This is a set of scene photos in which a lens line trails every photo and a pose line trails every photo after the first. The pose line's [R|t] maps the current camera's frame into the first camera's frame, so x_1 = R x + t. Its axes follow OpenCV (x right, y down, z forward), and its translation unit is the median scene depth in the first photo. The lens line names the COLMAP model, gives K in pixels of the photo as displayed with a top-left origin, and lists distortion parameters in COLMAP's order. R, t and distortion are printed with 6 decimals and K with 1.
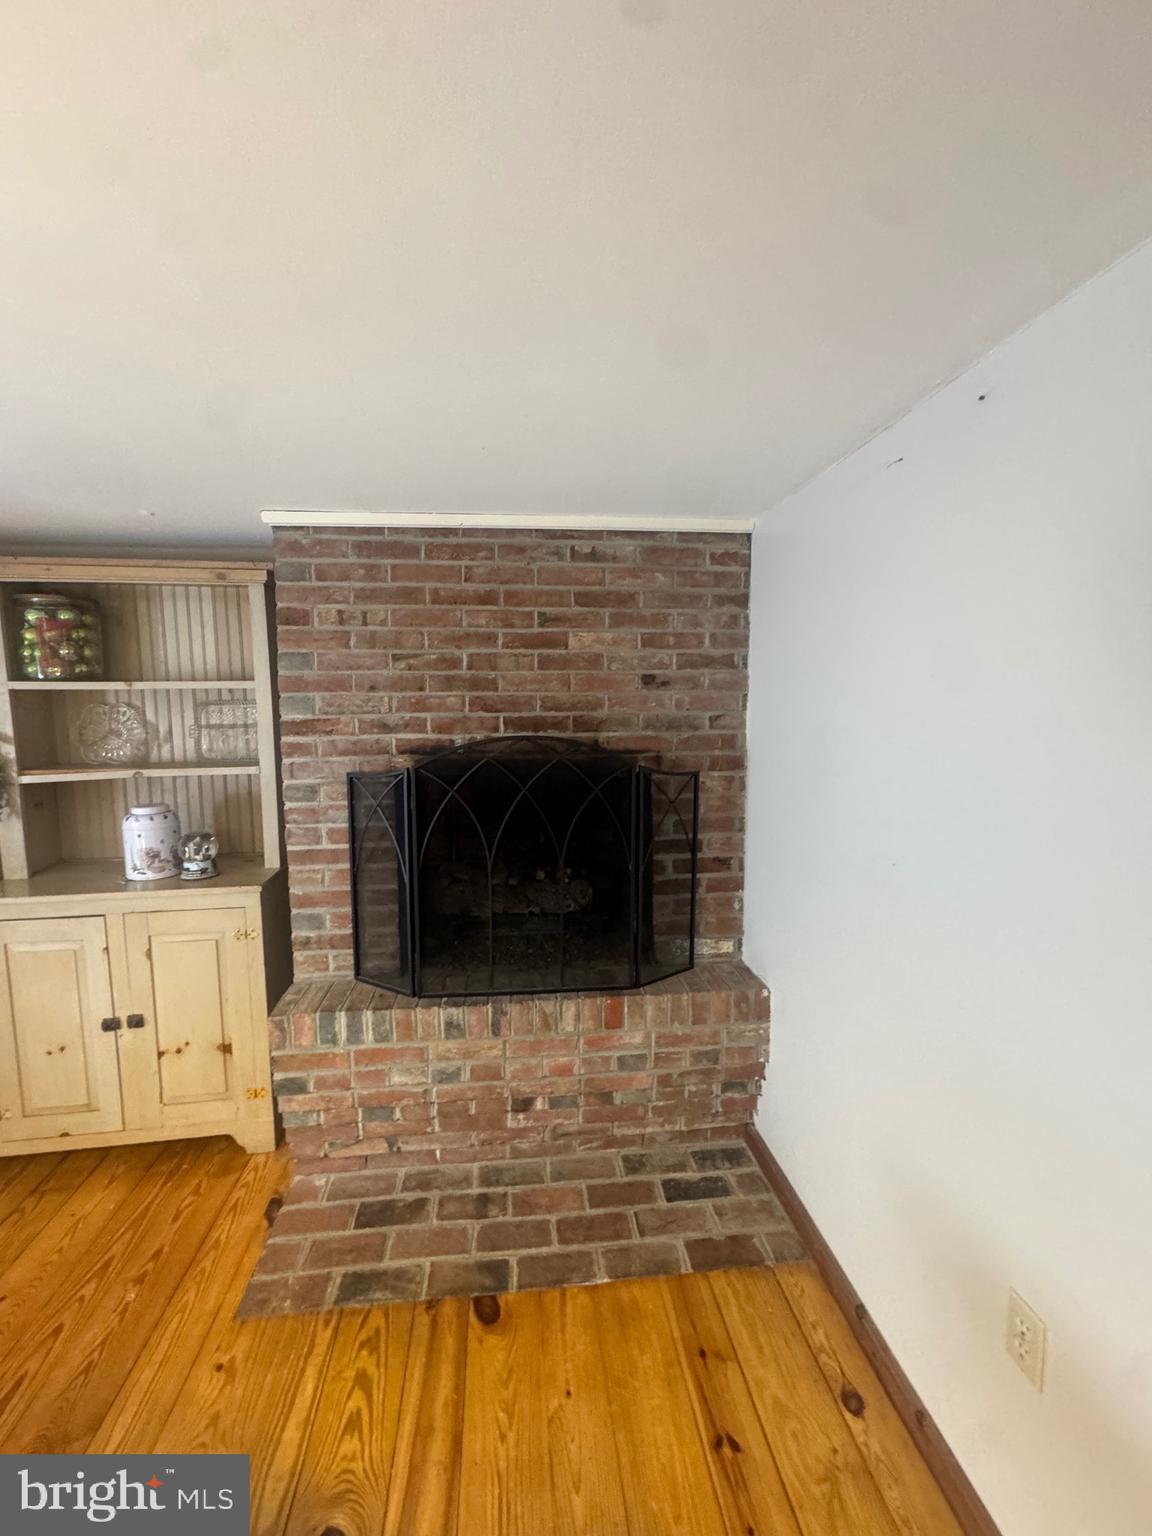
lens RADIAL K [[648.5, 0, 573.4], [0, 648.5, 765.6], [0, 0, 1]] dist [-0.001984, 0.000118]
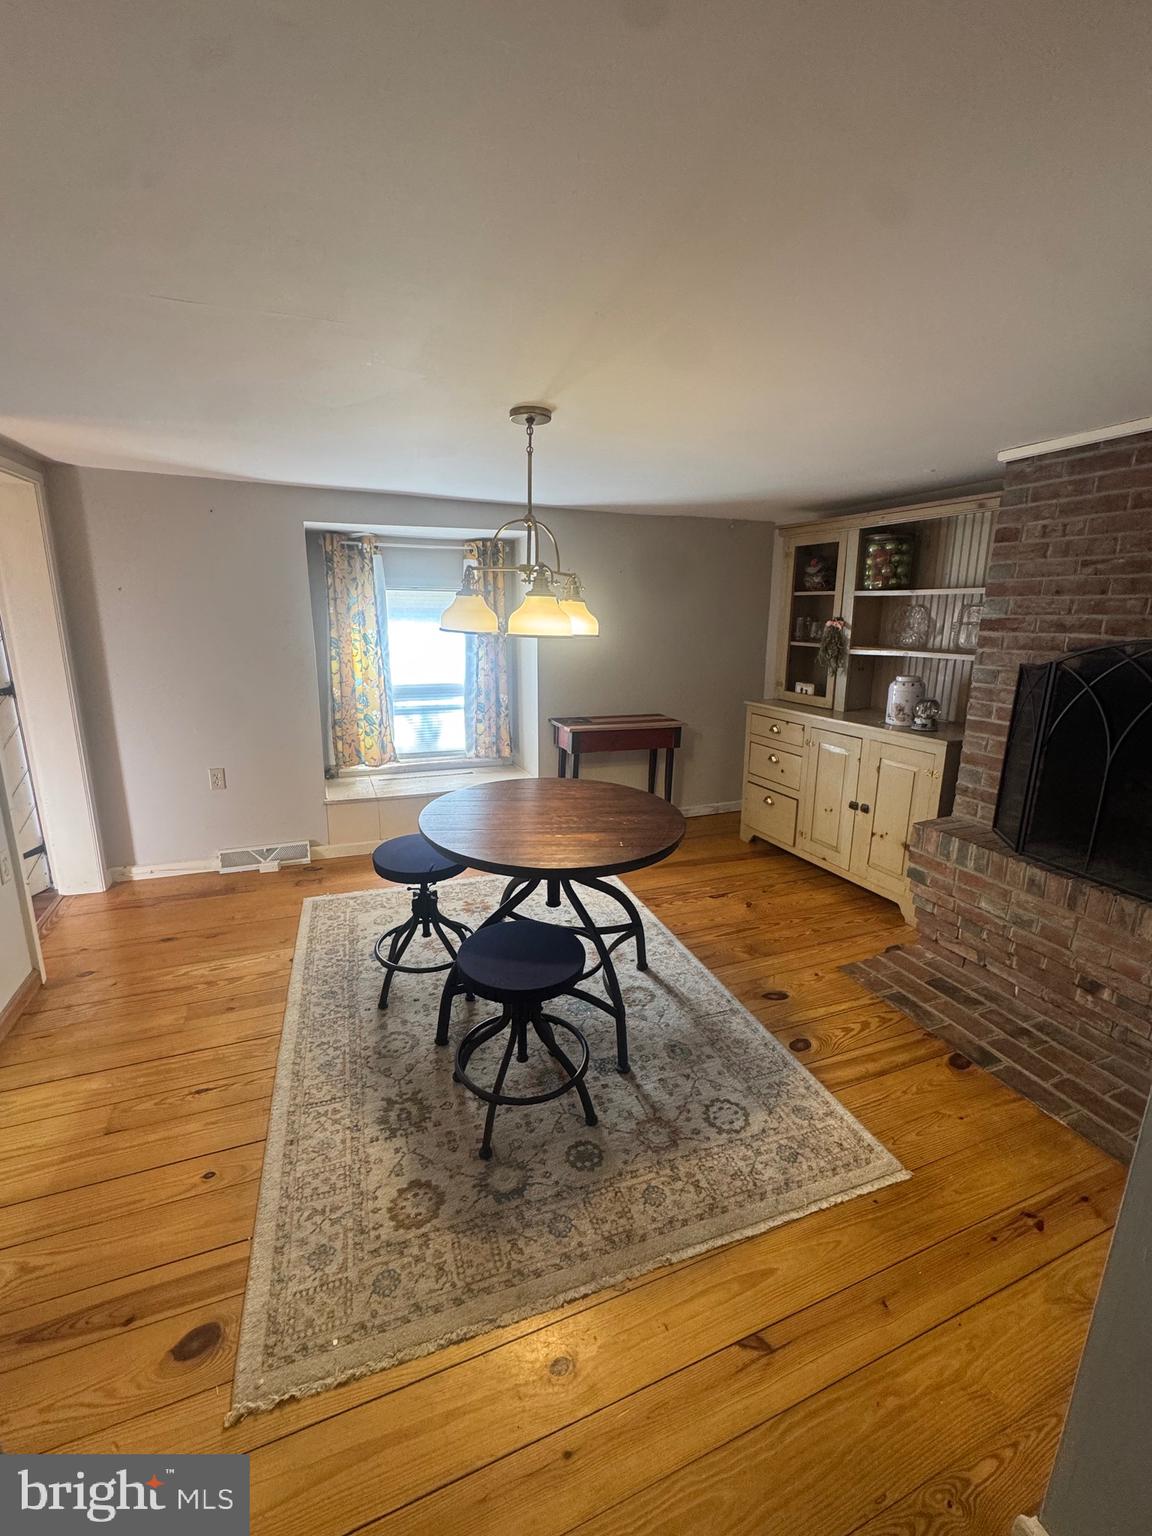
lens RADIAL K [[616.3, 0, 574.8], [0, 616.3, 757.9], [0, 0, 1]] dist [-0.005444, 0.001443]
pose [[0.264784, 0.236373, -0.934889, 0.556928], [-0.099764, 0.971005, 0.217249, 0.015674], [0.959133, 0.035744, 0.280688, -0.125500]]
